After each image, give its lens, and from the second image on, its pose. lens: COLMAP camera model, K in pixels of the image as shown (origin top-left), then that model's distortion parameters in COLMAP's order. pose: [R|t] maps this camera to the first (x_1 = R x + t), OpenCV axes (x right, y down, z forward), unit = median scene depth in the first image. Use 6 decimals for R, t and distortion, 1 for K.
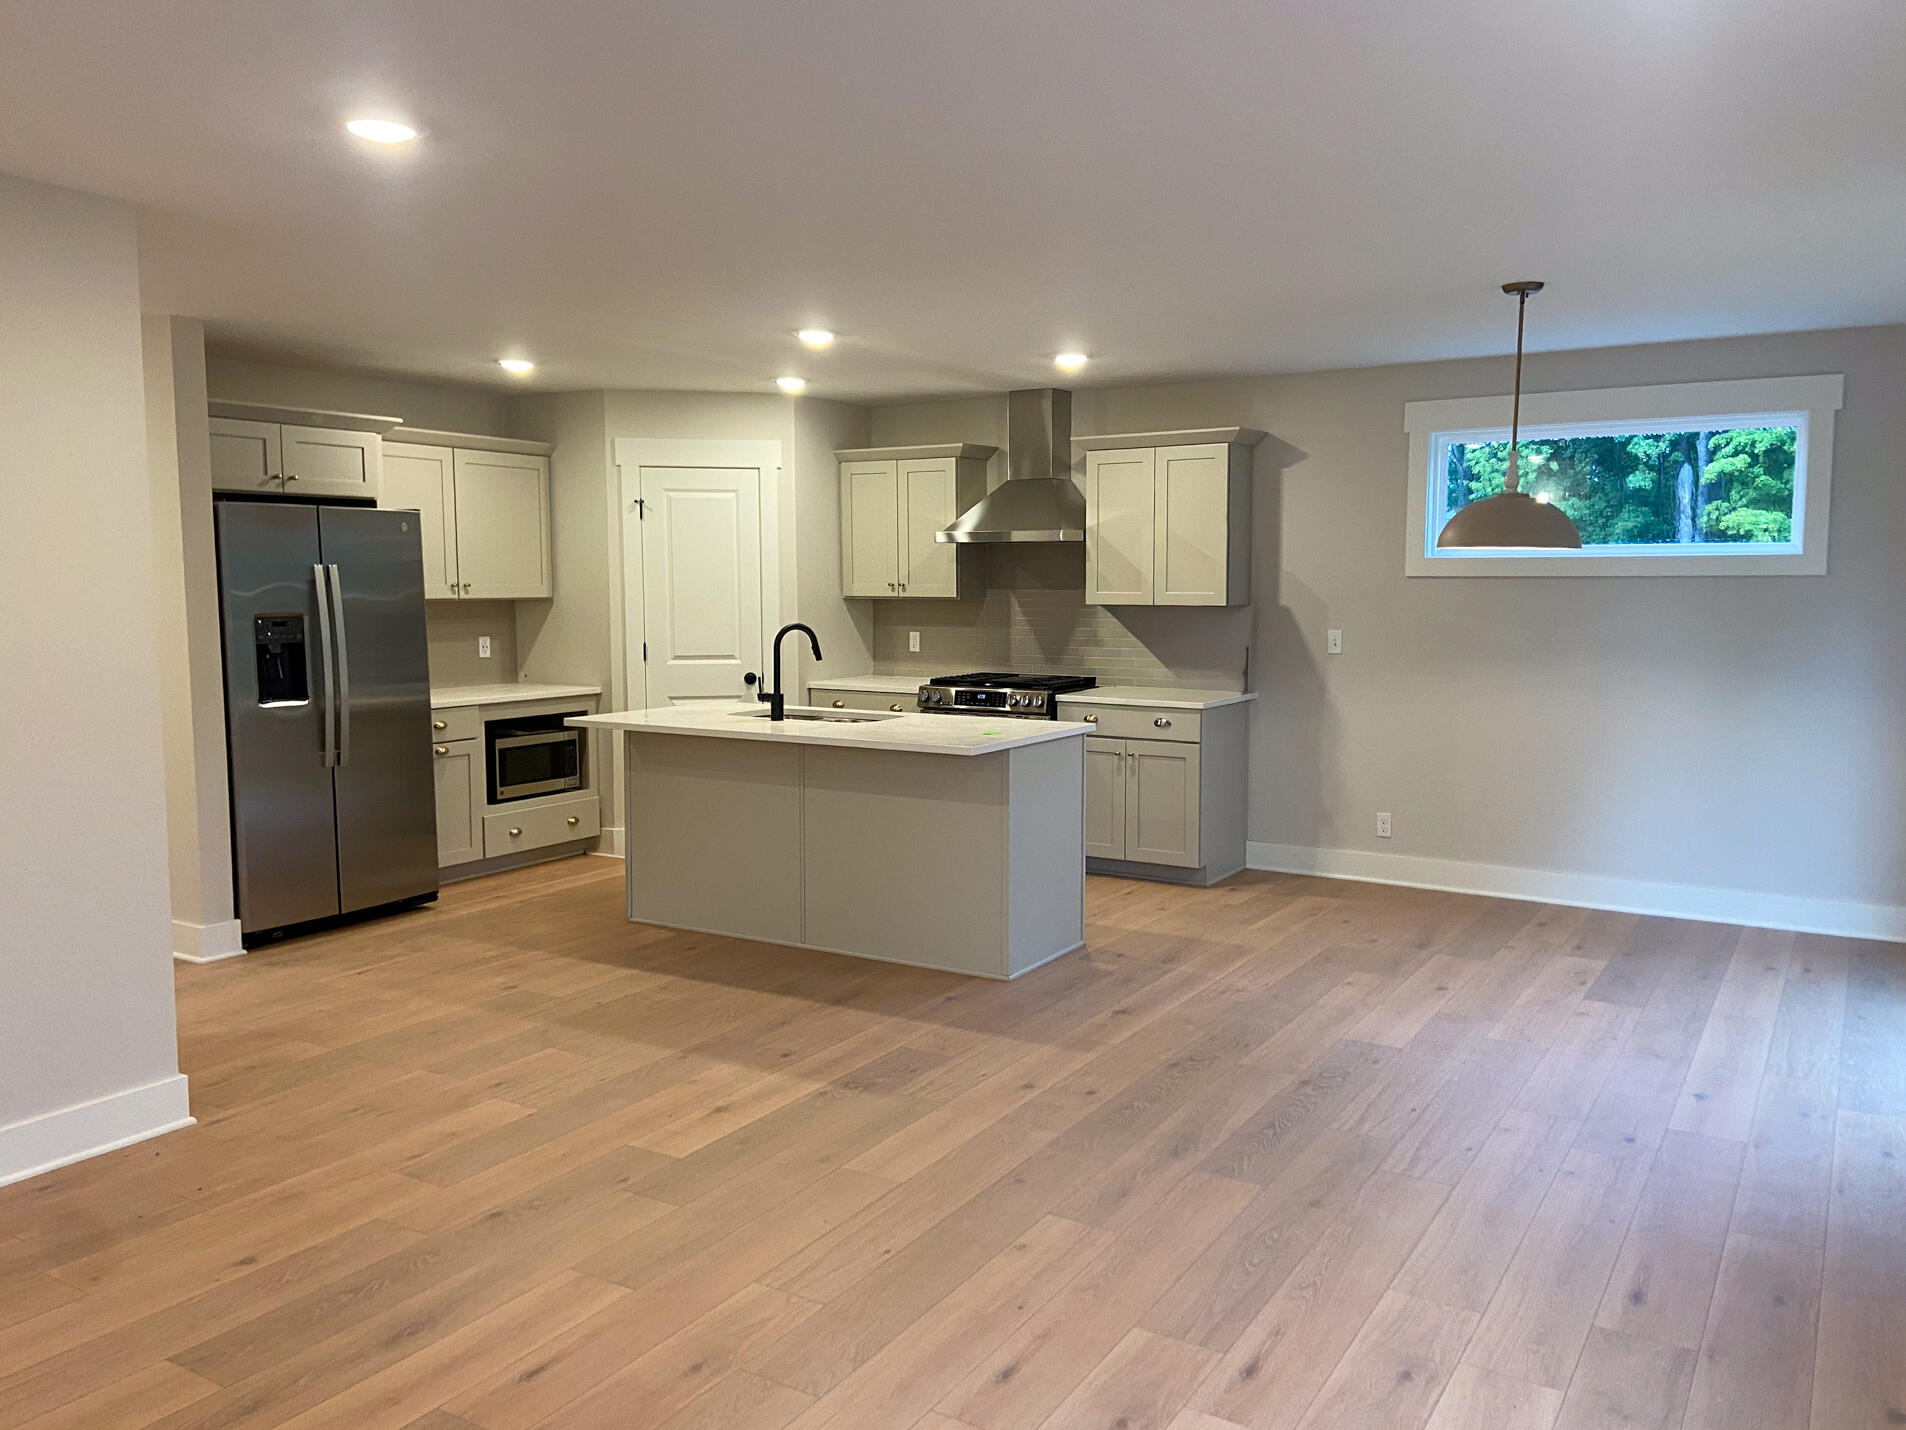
lens RADIAL K [[1481.2, 0, 953.0], [0, 1481.2, 715.0], [0, 0, 1]] dist [0.078281, -0.001444]
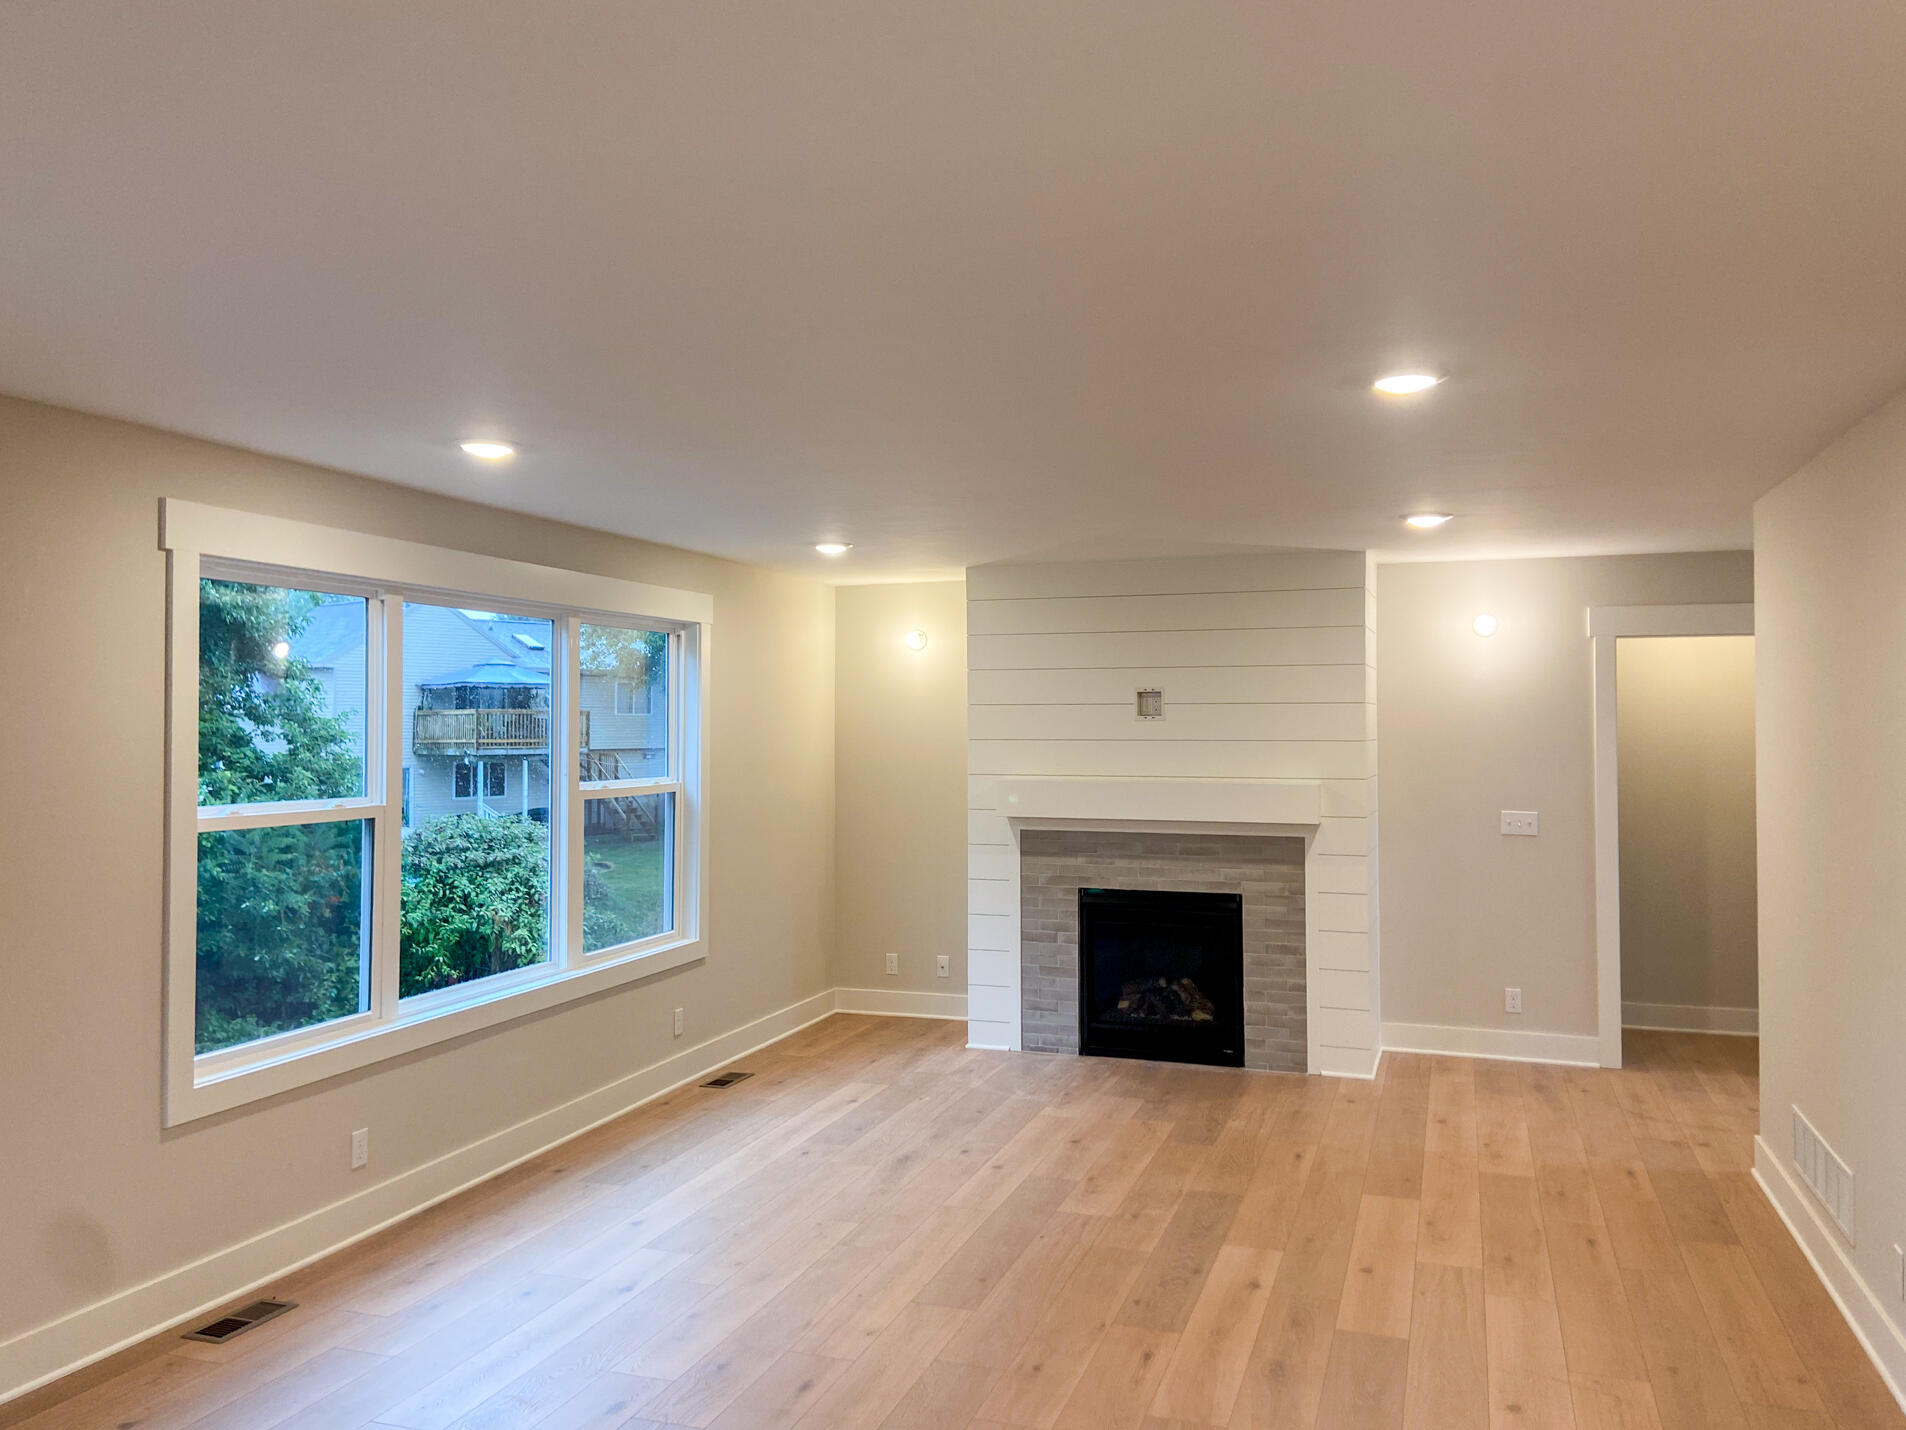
lens RADIAL K [[1481.2, 0, 953.0], [0, 1481.2, 715.0], [0, 0, 1]] dist [0.078281, -0.001444]
pose [[-0.973174, -0.000805, -0.230067, 0.186671], [-0.019964, 0.996517, 0.080961, -0.226069], [0.229201, 0.083383, -0.969801, 1.970901]]
